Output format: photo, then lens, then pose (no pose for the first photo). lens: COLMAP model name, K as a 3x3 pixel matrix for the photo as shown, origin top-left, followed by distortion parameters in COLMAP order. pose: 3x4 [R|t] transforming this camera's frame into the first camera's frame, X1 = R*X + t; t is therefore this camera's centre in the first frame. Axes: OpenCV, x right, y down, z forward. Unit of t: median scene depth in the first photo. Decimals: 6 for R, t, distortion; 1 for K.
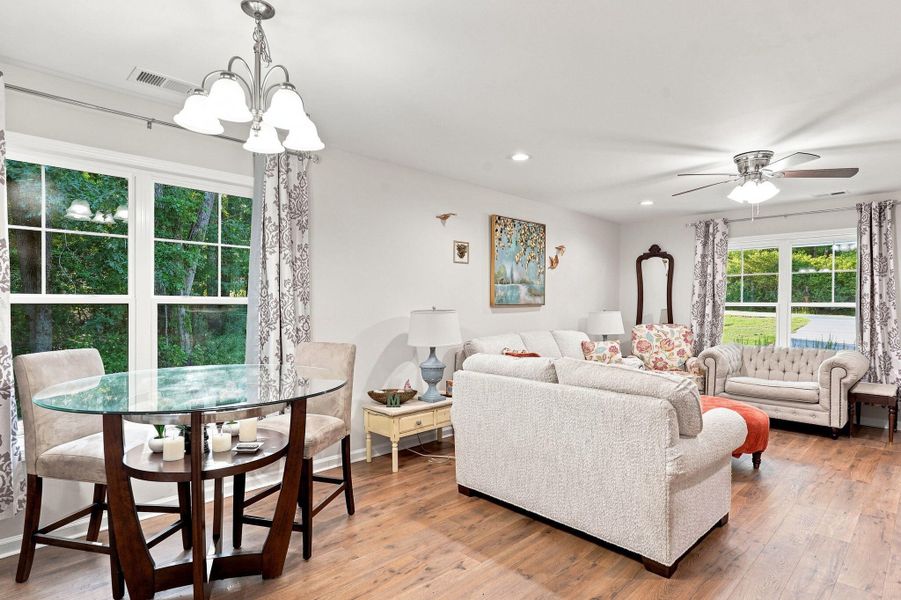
lens RADIAL K [[484.3, 0, 451.9], [0, 484.3, 309.2], [0, 0, 1]] dist [0.002273, 0.001447]
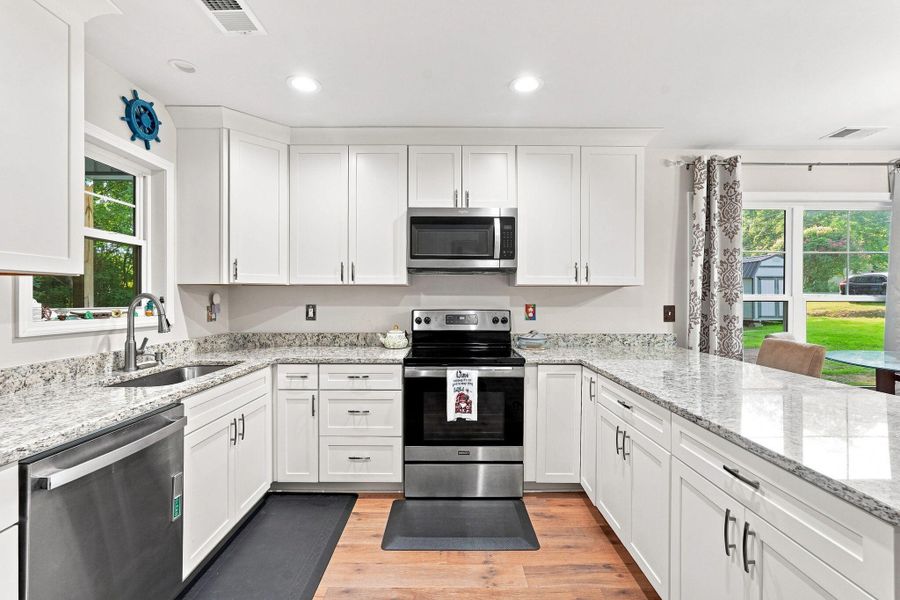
lens RADIAL K [[407.5, 0, 450.0], [0, 407.5, 300.0], [0, 0, 1]] dist [-0.010287, 0.008552]
pose [[0.715423, 0.001243, -0.698690, -0.307988], [-0.007966, 0.999948, -0.006378, 0.000753], [0.698646, 0.010129, 0.715396, -0.280701]]
